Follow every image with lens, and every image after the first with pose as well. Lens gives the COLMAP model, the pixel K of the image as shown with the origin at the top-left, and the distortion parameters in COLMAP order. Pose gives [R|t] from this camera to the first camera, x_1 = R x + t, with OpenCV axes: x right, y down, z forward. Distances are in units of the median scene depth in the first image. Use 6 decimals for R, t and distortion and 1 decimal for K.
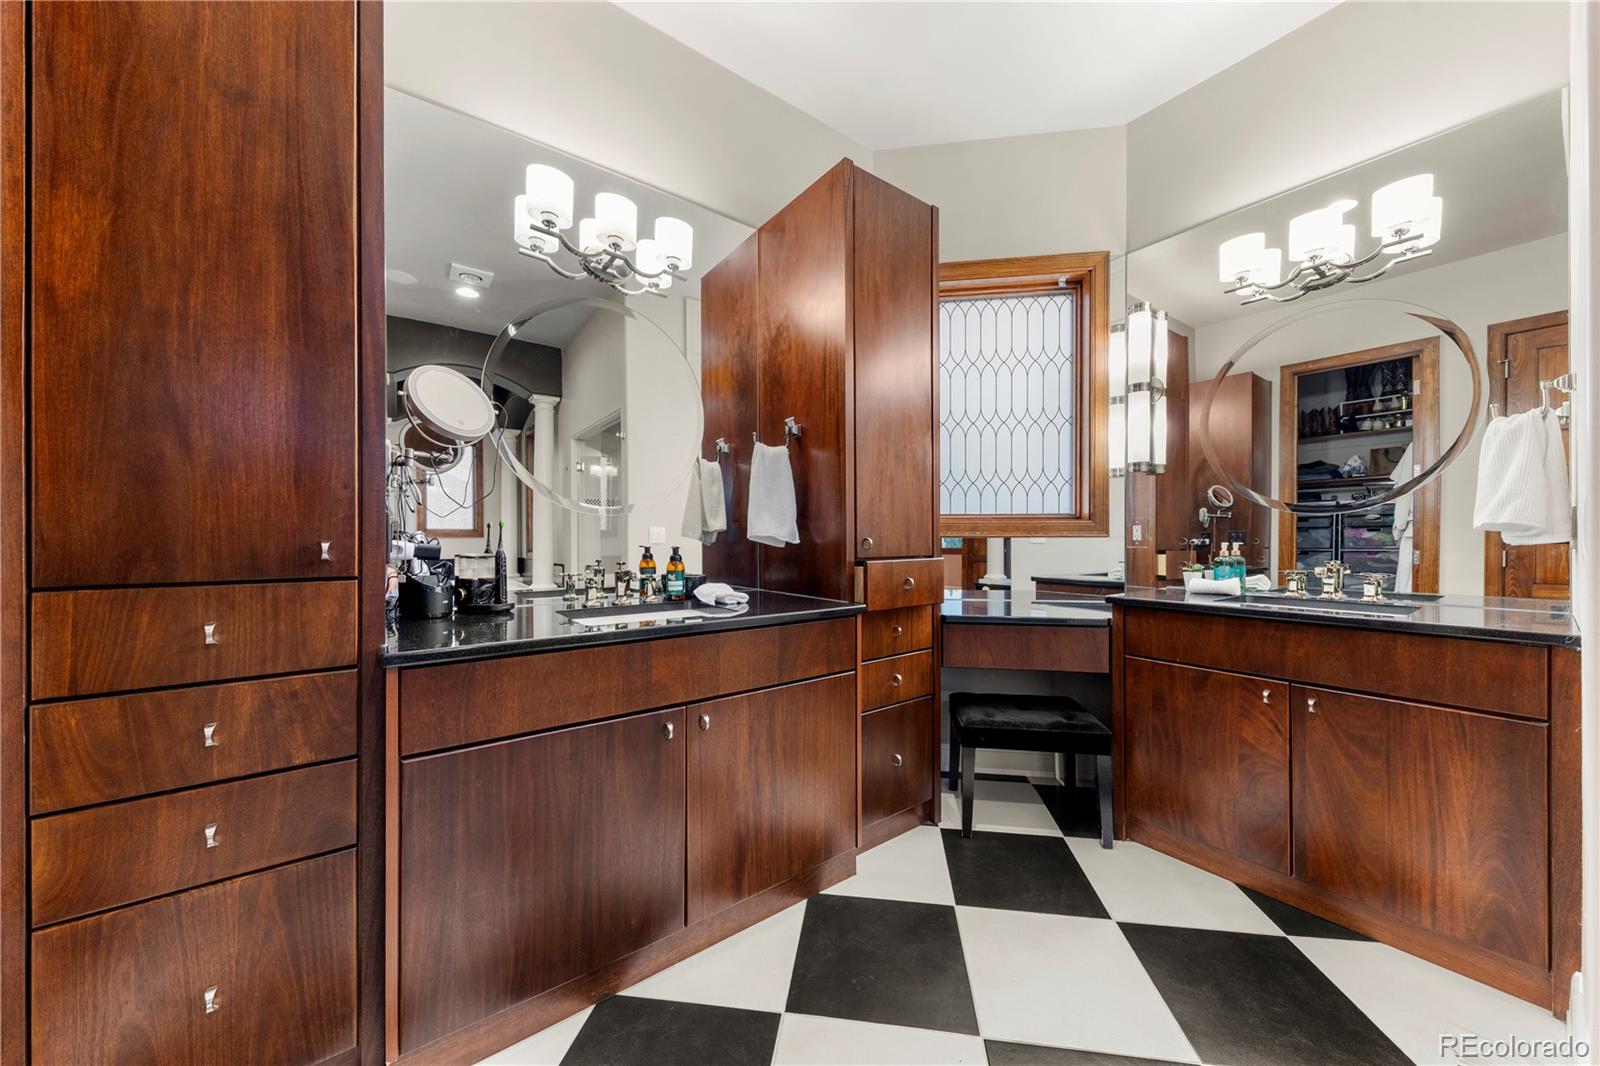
lens RADIAL K [[549.4, 0, 809.1], [0, 549.4, 533.3], [0, 0, 1]] dist [0.000355, -0.000016]
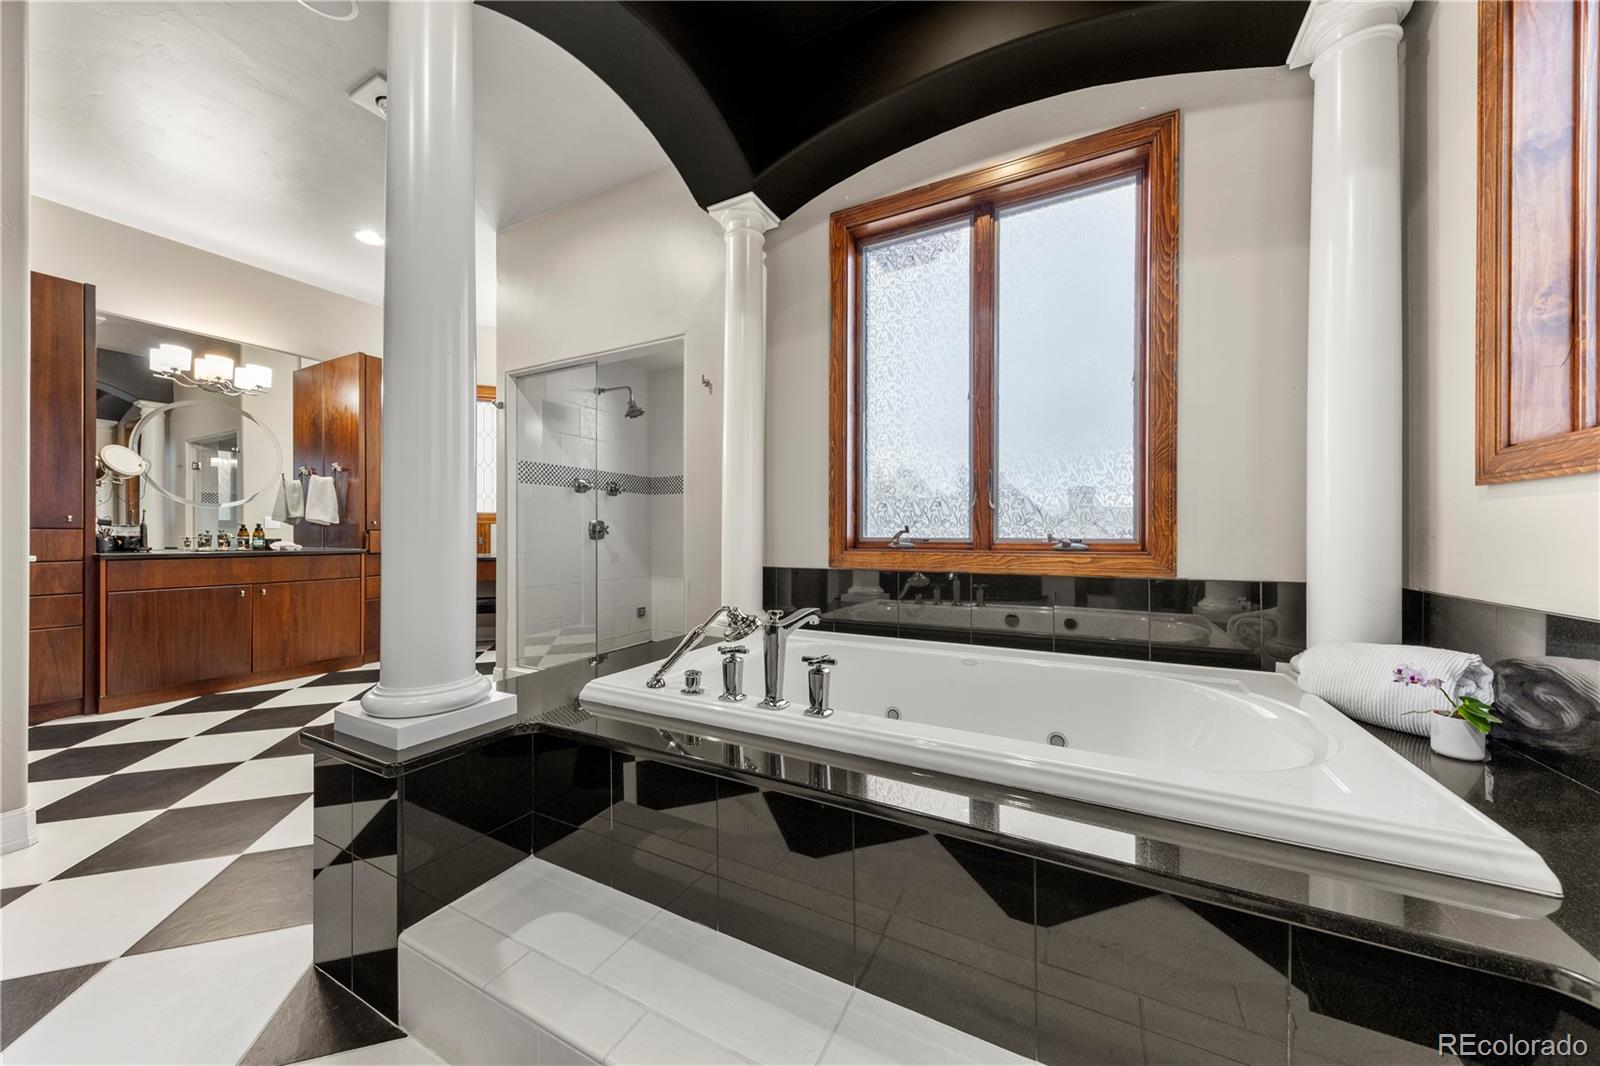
lens RADIAL K [[549.4, 0, 809.1], [0, 549.4, 533.3], [0, 0, 1]] dist [0.000355, -0.000016]
pose [[0.902798, 0.006378, 0.430018, 0.728776], [-0.008699, 0.999956, 0.003431, 0.034609], [-0.429977, -0.006838, 0.902814, -1.733875]]
